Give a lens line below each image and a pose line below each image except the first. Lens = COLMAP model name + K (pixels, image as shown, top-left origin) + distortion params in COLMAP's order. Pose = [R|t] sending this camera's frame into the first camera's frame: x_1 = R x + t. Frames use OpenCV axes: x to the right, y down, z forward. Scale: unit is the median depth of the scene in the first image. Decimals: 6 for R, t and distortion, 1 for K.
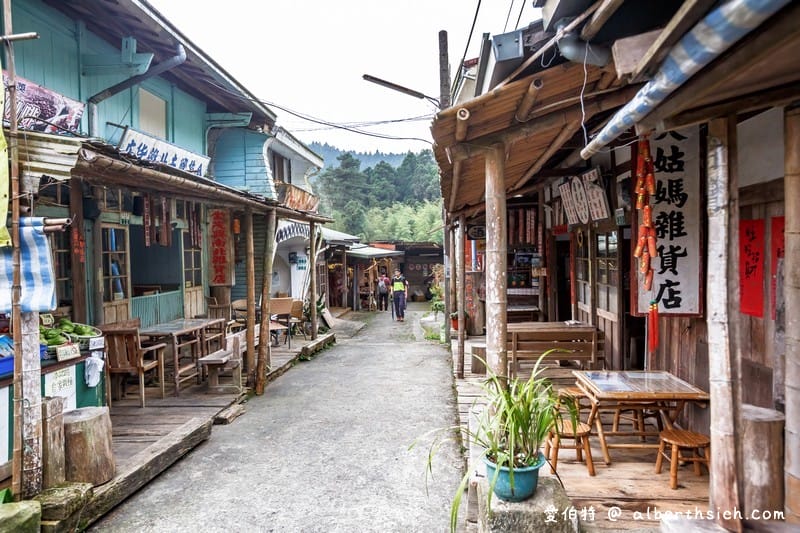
lens RADIAL K [[556.5, 0, 400.0], [0, 556.5, 266.5], [0, 0, 1]] dist [-0.000031, 0.000403]
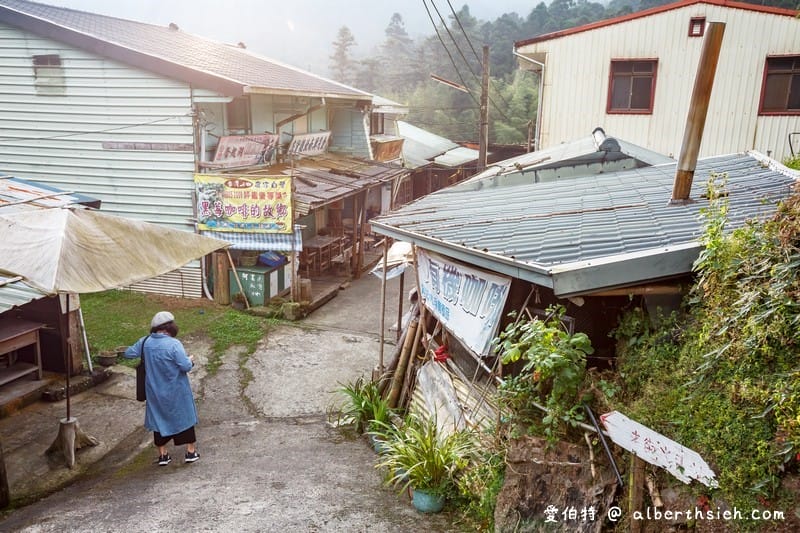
lens RADIAL K [[688.9, 0, 400.0], [0, 688.9, 266.5], [0, 0, 1]] dist [0.000612, -0.000154]
pose [[0.981516, 0.074684, -0.176204, 0.457153], [-0.037781, 0.978207, 0.204164, -0.448471], [0.187612, -0.193733, 0.962948, -1.873865]]
